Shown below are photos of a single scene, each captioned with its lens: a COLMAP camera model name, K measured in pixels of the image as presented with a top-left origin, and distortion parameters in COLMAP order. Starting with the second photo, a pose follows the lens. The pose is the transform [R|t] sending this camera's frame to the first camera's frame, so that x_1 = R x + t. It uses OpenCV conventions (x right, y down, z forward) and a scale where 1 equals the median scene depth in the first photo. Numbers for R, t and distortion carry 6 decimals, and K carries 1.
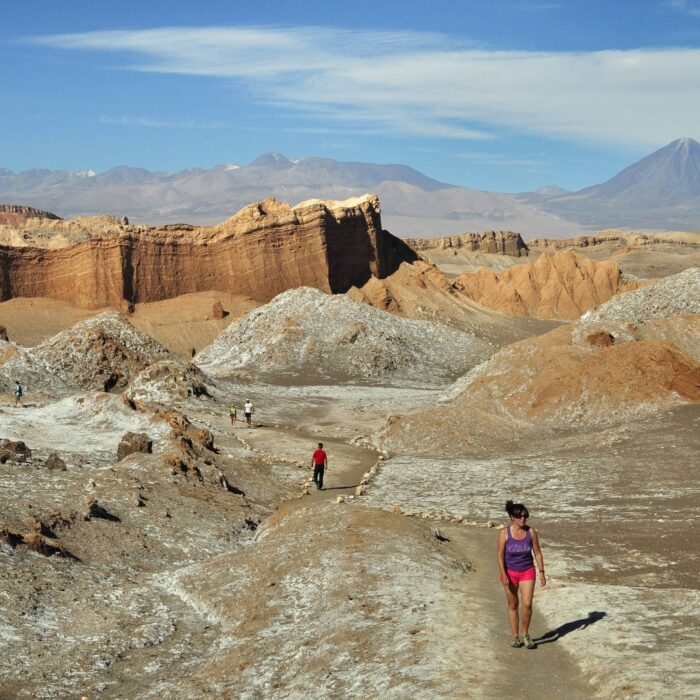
lens RADIAL K [[1902.1, 0, 350.0], [0, 1902.1, 350.2], [0, 0, 1]] dist [0.220750, 0.000000]
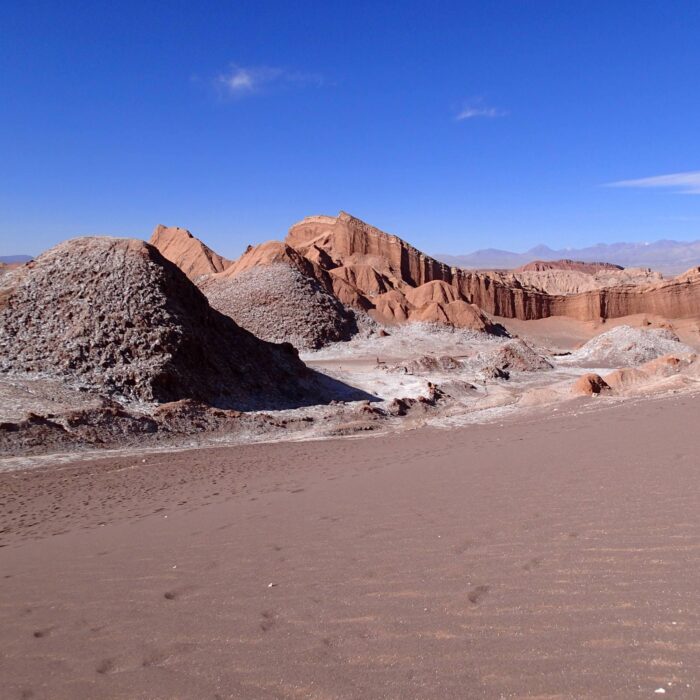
lens RADIAL K [[1902.1, 0, 349.9], [0, 1902.1, 350.0], [0, 0, 1]] dist [0.220750, 0.000000]
pose [[0.806356, 0.065294, -0.587815, 0.997542], [-0.013624, 0.995674, 0.091910, -0.194449], [0.591274, -0.066104, 0.803757, -1.051869]]
